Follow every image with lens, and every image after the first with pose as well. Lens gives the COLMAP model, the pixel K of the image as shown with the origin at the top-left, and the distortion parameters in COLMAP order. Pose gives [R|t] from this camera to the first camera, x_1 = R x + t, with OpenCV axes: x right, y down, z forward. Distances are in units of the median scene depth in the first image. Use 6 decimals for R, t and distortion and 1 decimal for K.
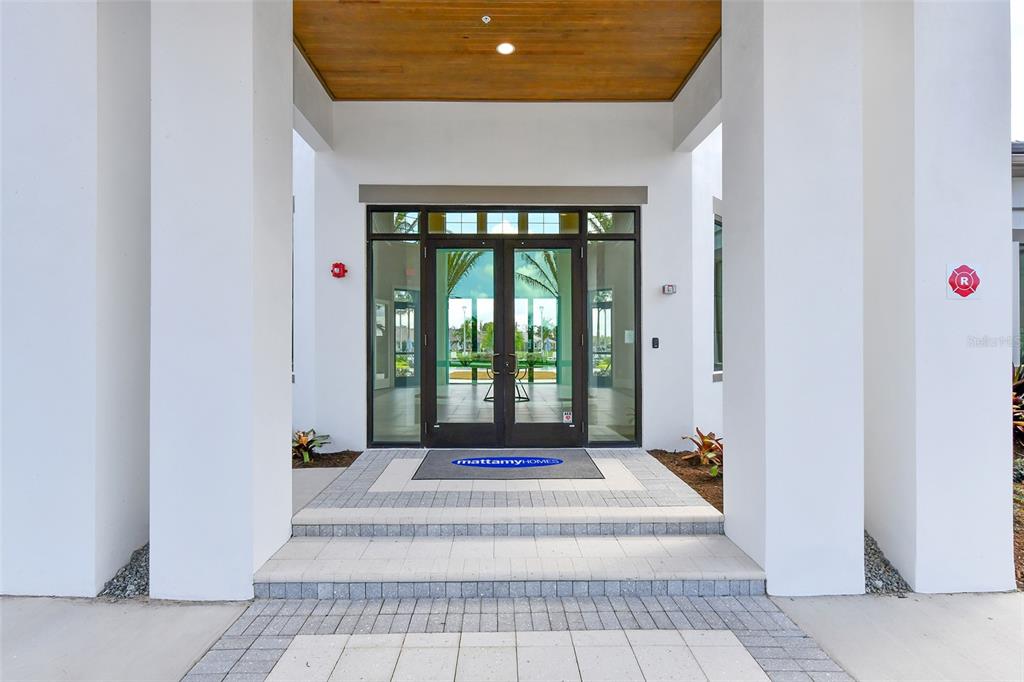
lens RADIAL K [[532.5, 0, 512.0], [0, 532.5, 341.0], [0, 0, 1]] dist [0.000026, -0.000002]
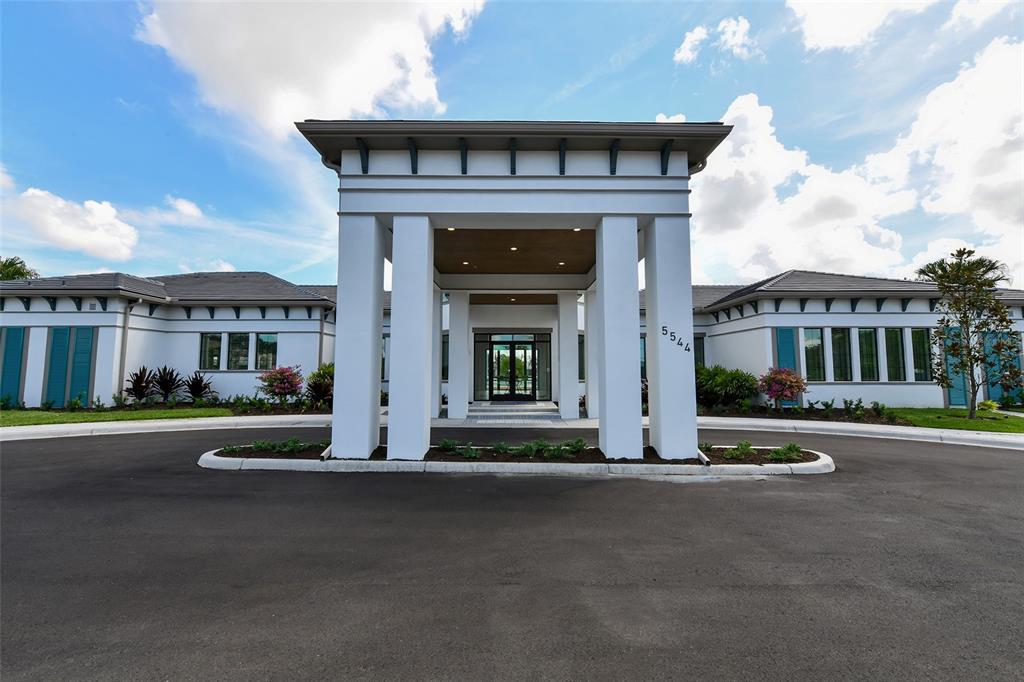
lens RADIAL K [[404.8, 0, 512.0], [0, 404.8, 341.0], [0, 0, 1]] dist [-0.000094, -0.000092]
pose [[0.999957, 0.002280, -0.009039, 0.005478], [-0.002976, 0.996970, -0.077729, 0.006894], [0.008834, 0.077752, 0.996934, -1.692906]]
